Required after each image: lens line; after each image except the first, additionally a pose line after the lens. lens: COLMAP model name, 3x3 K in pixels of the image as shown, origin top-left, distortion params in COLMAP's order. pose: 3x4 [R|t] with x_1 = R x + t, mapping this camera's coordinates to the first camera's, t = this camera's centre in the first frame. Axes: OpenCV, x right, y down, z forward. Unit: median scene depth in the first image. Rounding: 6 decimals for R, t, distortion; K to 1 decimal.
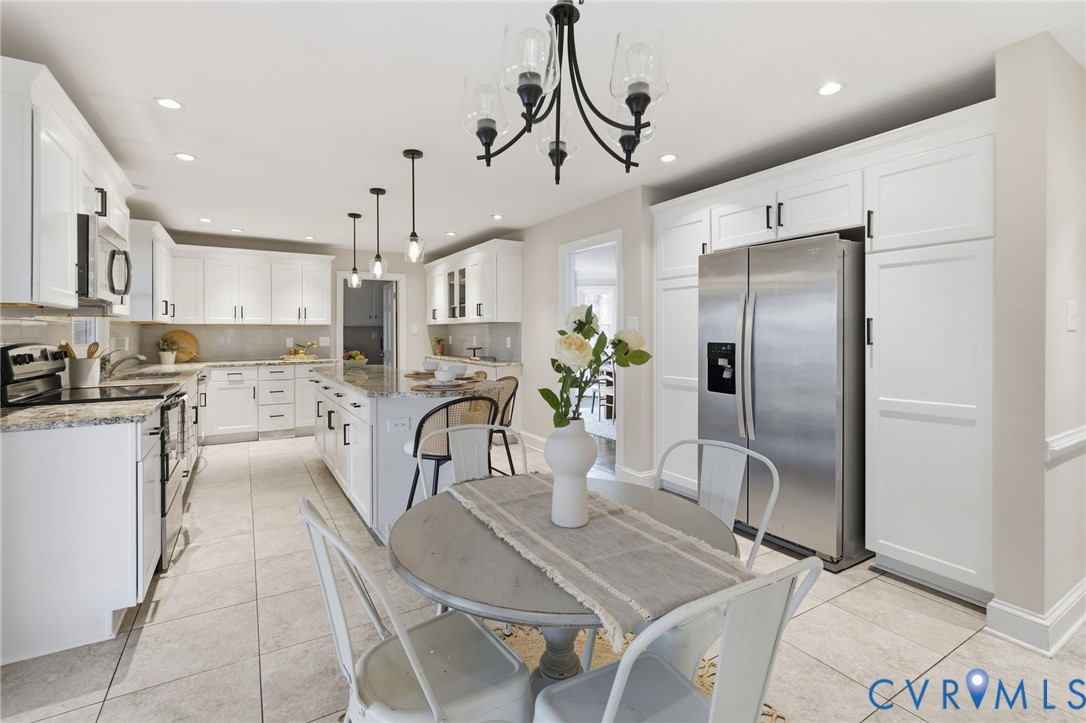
lens RADIAL K [[492.2, 0, 543.7], [0, 492.2, 336.5], [0, 0, 1]] dist [-0.000387, -0.000129]
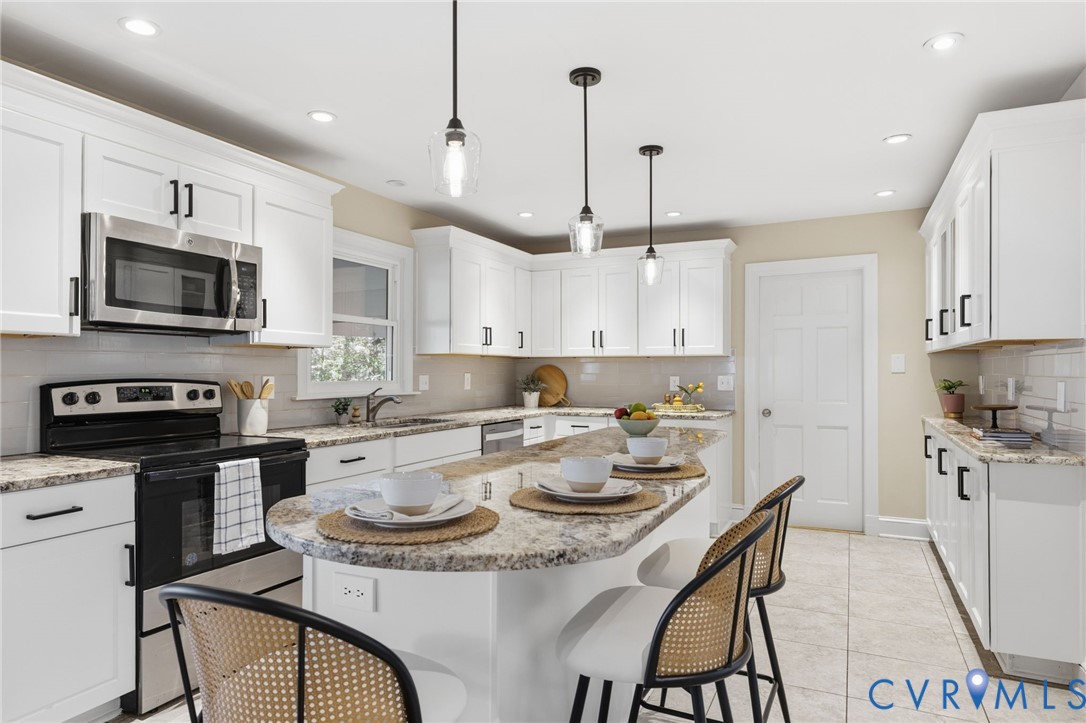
lens RADIAL K [[645.0, 0, 543.0], [0, 645.0, 361.5], [0, 0, 1]] dist [0.008901, 0.001074]
pose [[0.542872, -0.007668, -0.839780, 0.121999], [-0.008698, 0.999853, -0.014752, -0.003123], [0.839770, 0.015313, 0.542726, 0.438916]]
